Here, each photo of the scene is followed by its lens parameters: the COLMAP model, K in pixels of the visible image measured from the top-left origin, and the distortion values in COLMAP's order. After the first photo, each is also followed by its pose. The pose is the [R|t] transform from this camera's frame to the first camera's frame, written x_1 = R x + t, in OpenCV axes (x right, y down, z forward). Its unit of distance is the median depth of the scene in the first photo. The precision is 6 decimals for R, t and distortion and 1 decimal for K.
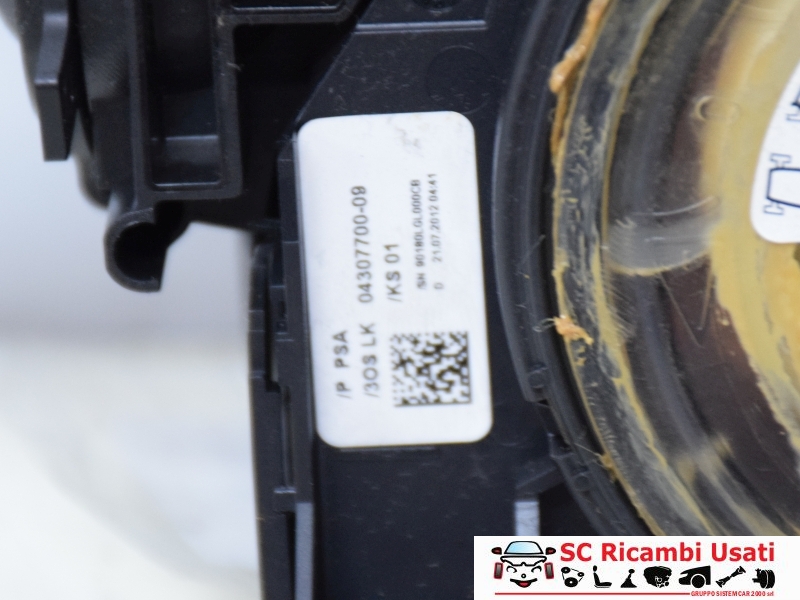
lens RADIAL K [[4884.1, 0, 399.7], [0, 4884.1, 299.1], [0, 0, 1]] dist [1.066903, 0.000000]
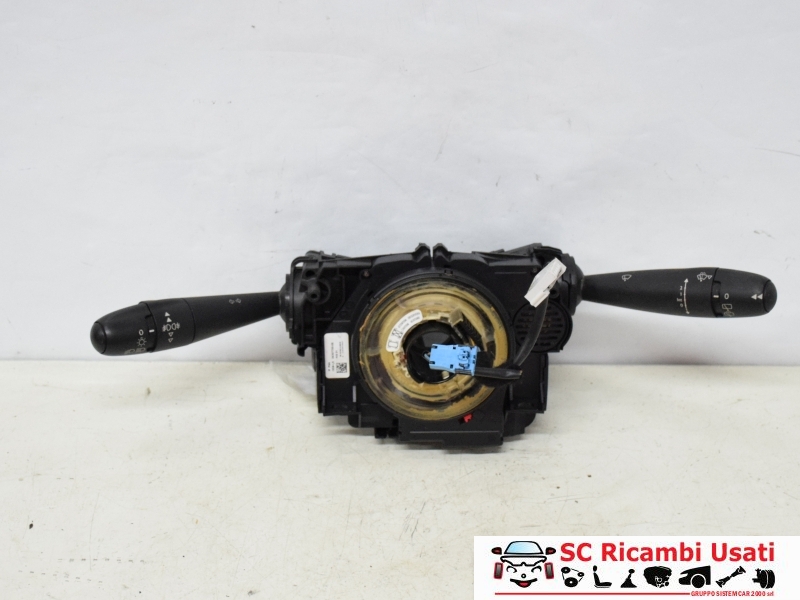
lens RADIAL K [[1033.3, 0, 399.0], [0, 1033.3, 299.0], [0, 0, 1]] dist [0.011606, 0.000000]
pose [[0.996333, 0.014090, 0.084390, -0.040421], [-0.010650, 0.999099, -0.041077, -0.026006], [-0.084893, 0.040028, 0.995586, -0.541536]]
